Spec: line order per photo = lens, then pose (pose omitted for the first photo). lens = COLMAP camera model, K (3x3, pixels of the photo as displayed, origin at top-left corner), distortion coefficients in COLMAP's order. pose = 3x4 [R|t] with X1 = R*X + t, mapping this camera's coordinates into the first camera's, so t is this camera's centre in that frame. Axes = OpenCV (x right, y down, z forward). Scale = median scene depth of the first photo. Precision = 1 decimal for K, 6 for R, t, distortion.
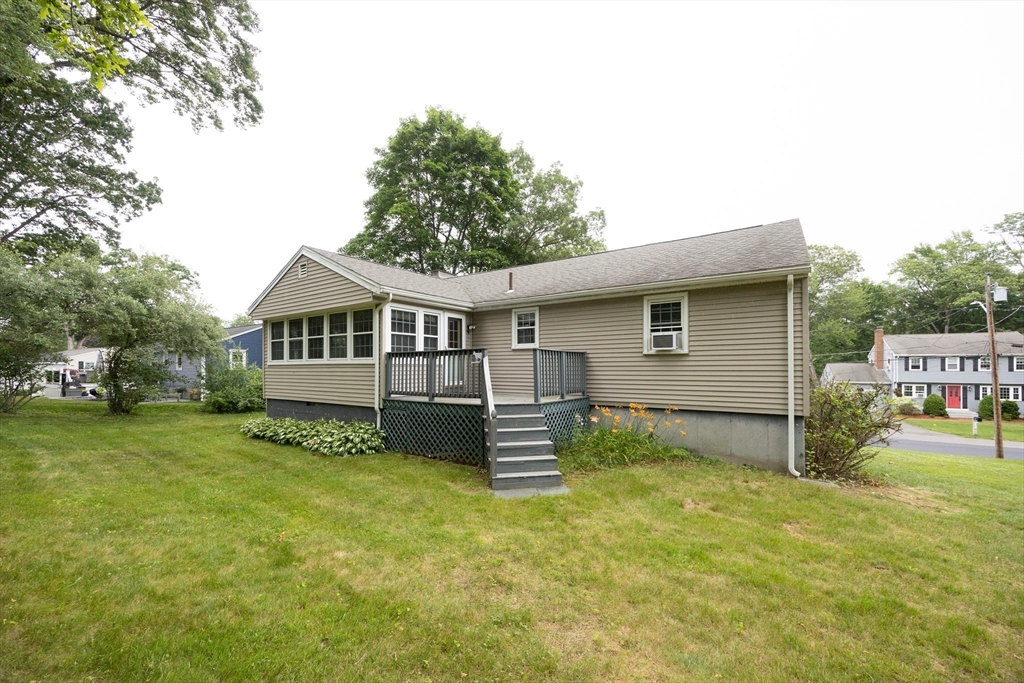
lens RADIAL K [[401.1, 0, 563.4], [0, 401.1, 363.2], [0, 0, 1]] dist [0.001197, -0.001031]
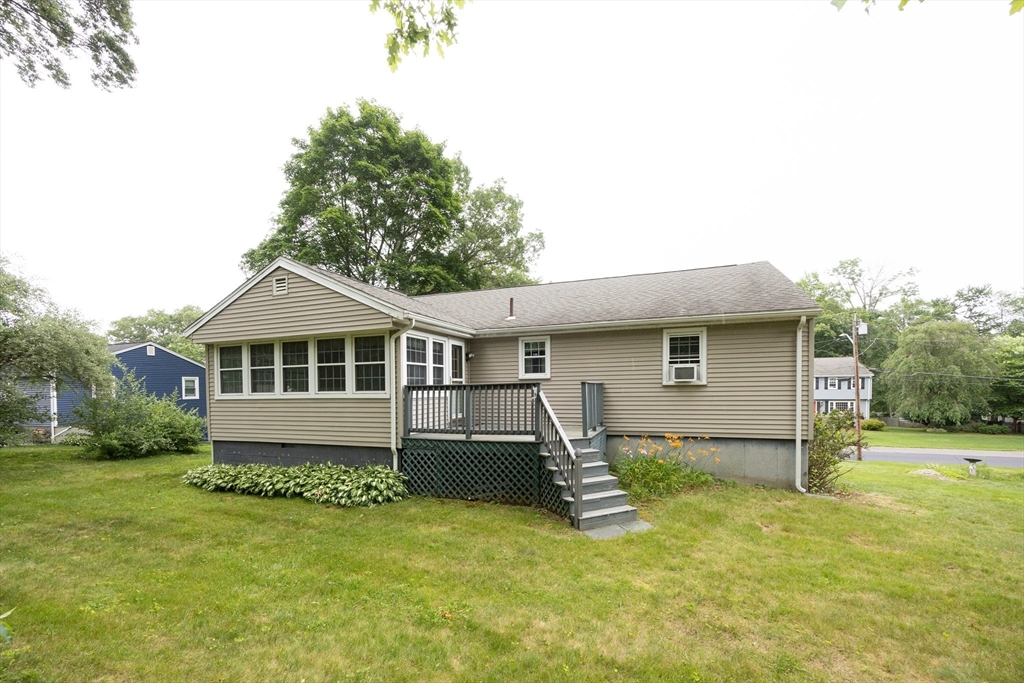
lens RADIAL K [[401.1, 0, 563.8], [0, 401.1, 394.5], [0, 0, 1]] dist [0.001197, -0.001031]
pose [[0.970625, -0.013066, 0.240241, -0.300520], [0.006549, 0.999589, 0.027908, -0.028647], [-0.240507, -0.025515, 0.970312, 0.050430]]
